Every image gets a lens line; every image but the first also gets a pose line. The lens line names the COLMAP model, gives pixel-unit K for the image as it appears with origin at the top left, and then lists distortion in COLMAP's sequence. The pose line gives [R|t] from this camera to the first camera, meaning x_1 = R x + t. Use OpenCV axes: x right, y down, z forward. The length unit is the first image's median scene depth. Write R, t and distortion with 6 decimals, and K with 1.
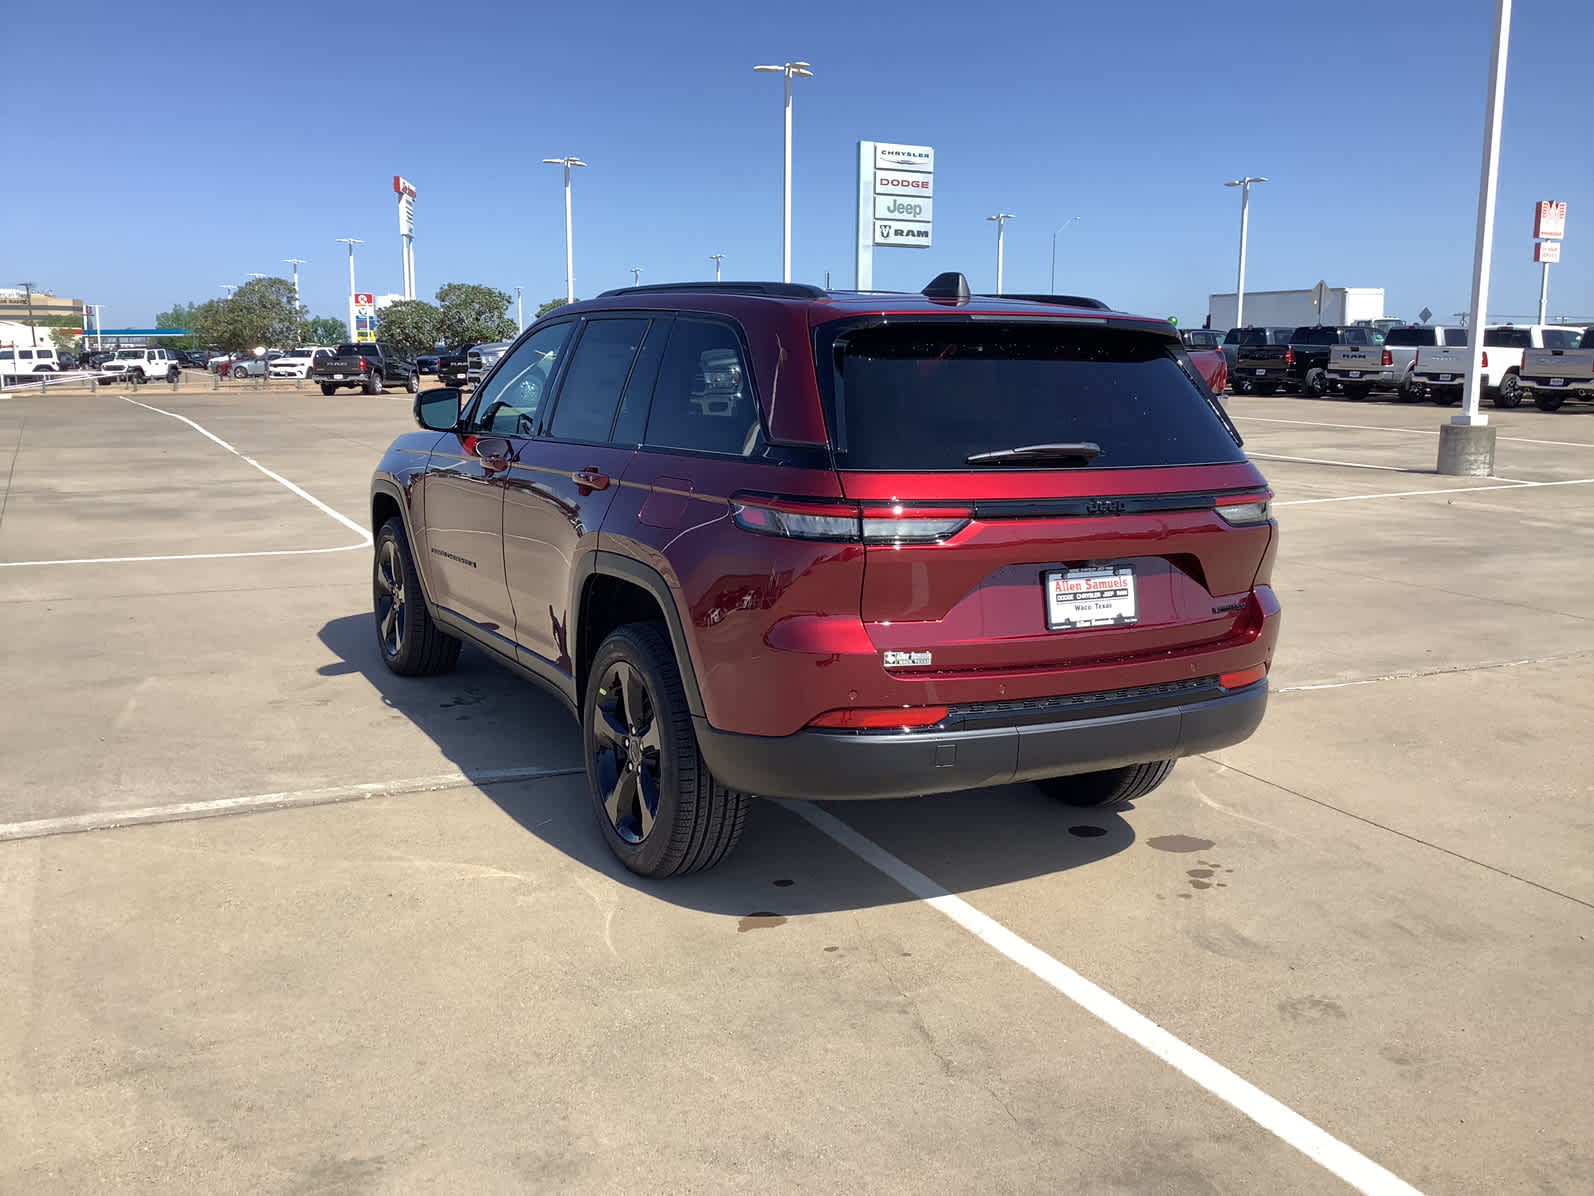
lens RADIAL K [[1433.0, 0, 807.4], [0, 1433.0, 598.1], [0, 0, 1]] dist [0.097836, -0.159439]
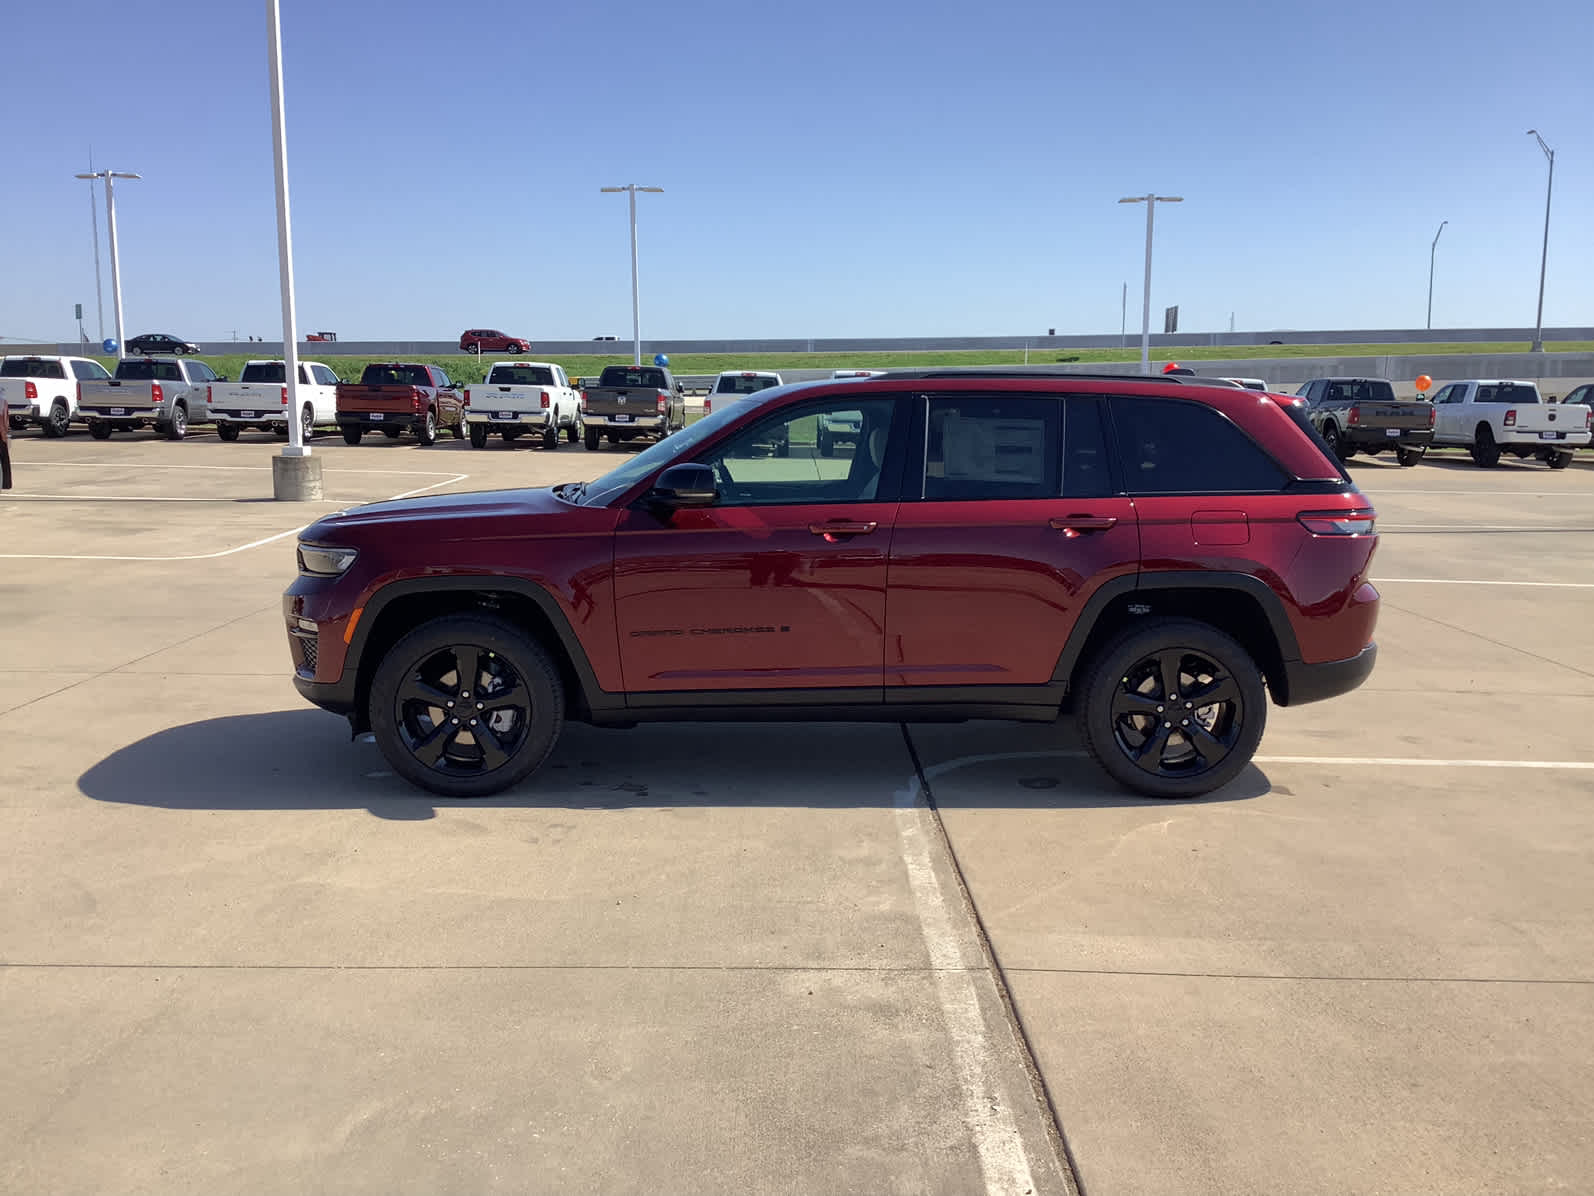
lens RADIAL K [[1433.0, 0, 800.3], [0, 1433.0, 600.1], [0, 0, 1]] dist [0.097836, -0.159439]
pose [[0.444130, -0.133677, 0.885934, -1.562231], [0.145020, 0.986494, 0.076150, -0.164446], [-0.884148, 0.094657, 0.457518, 0.702701]]
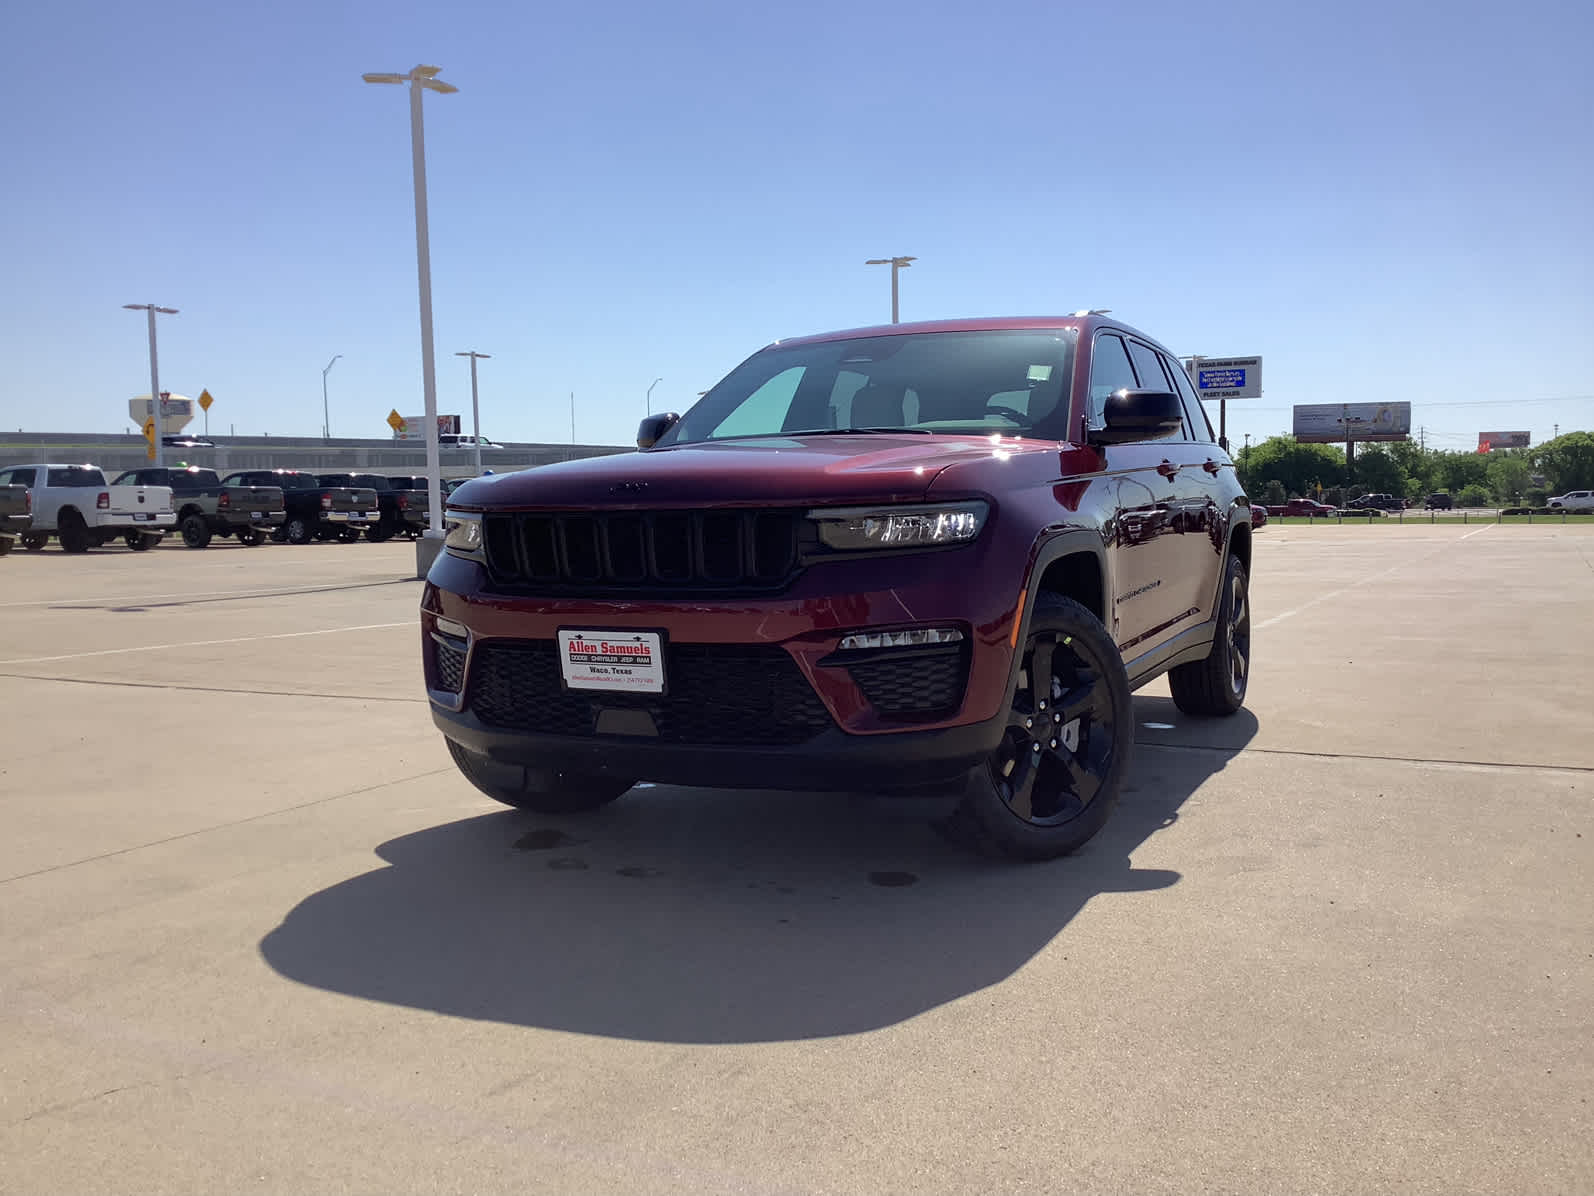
lens RADIAL K [[1433.0, 0, 801.5], [0, 1433.0, 598.3], [0, 0, 1]] dist [0.097836, -0.159439]
pose [[-0.578414, -0.059583, 0.813564, -1.171666], [0.145733, 0.973737, 0.174924, -0.295197], [-0.802620, 0.219741, -0.554540, 2.350657]]
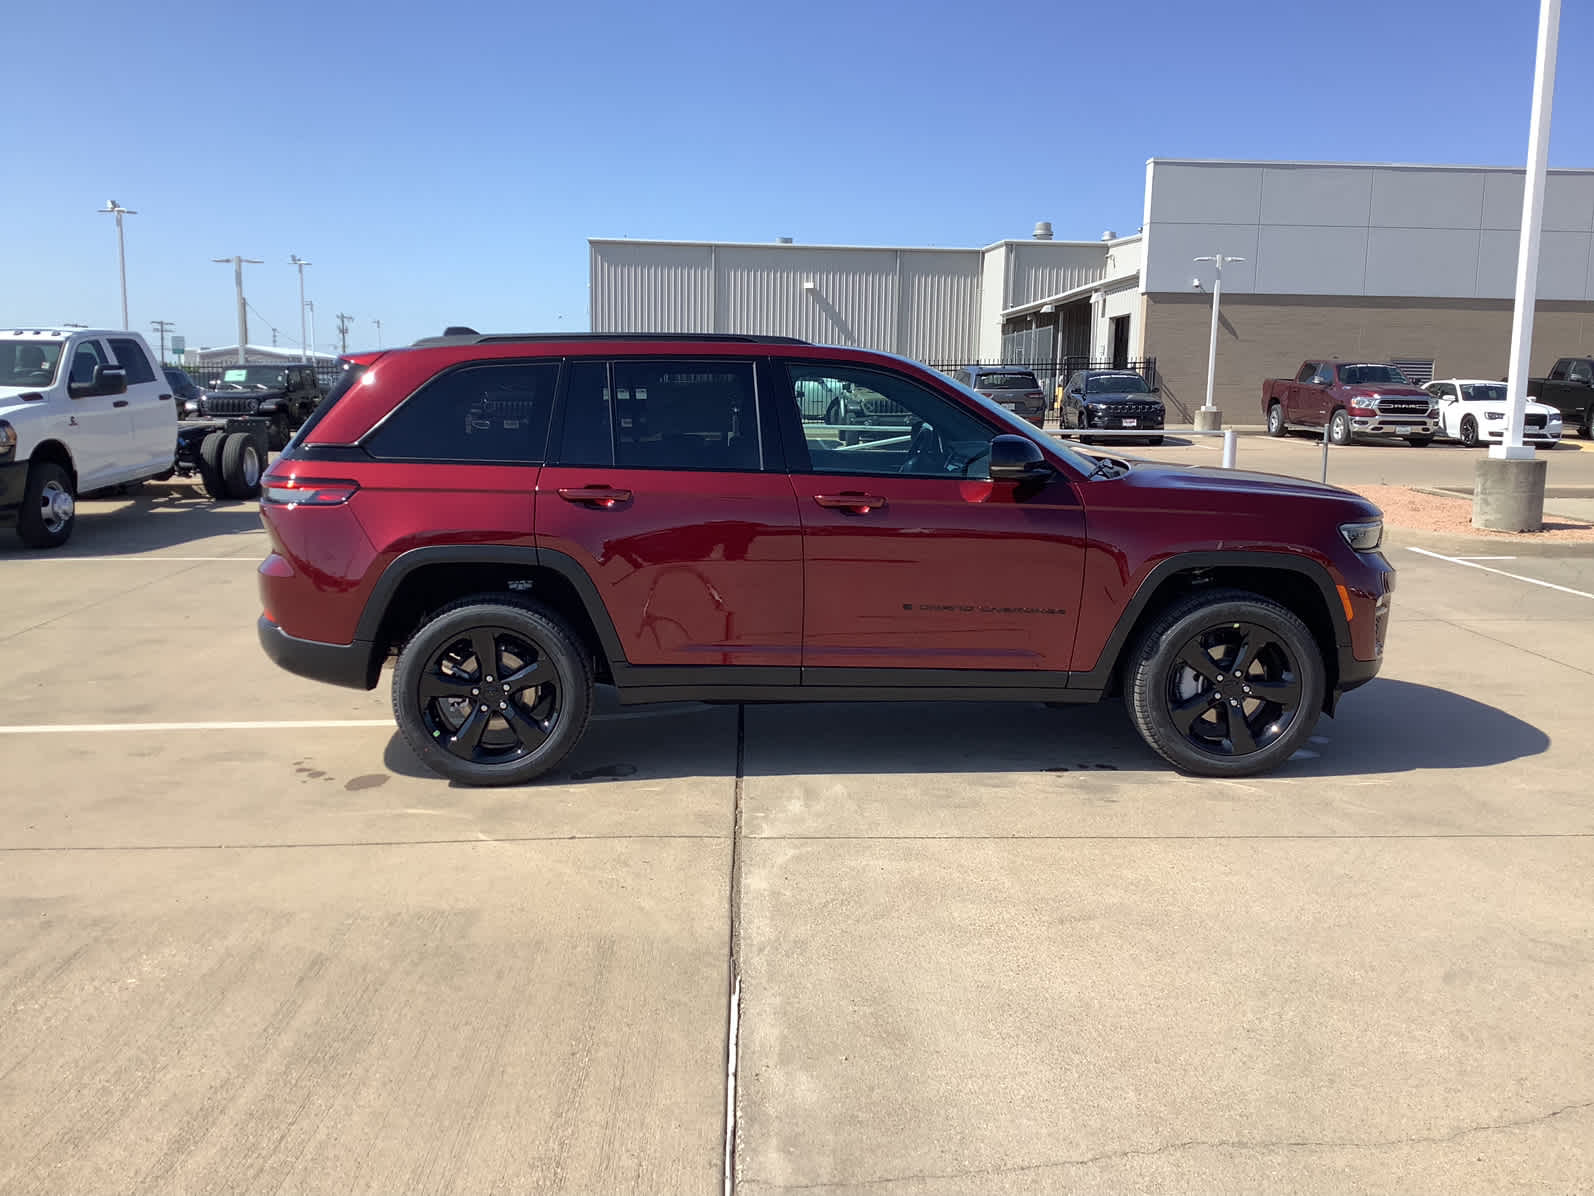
lens RADIAL K [[1433.0, 0, 808.6], [0, 1433.0, 599.6], [0, 0, 1]] dist [0.097836, -0.159439]
pose [[-0.423622, 0.116739, -0.898285, 1.349160], [-0.165274, 0.965055, 0.203358, -0.329550], [0.890634, 0.234610, -0.389525, 2.030134]]
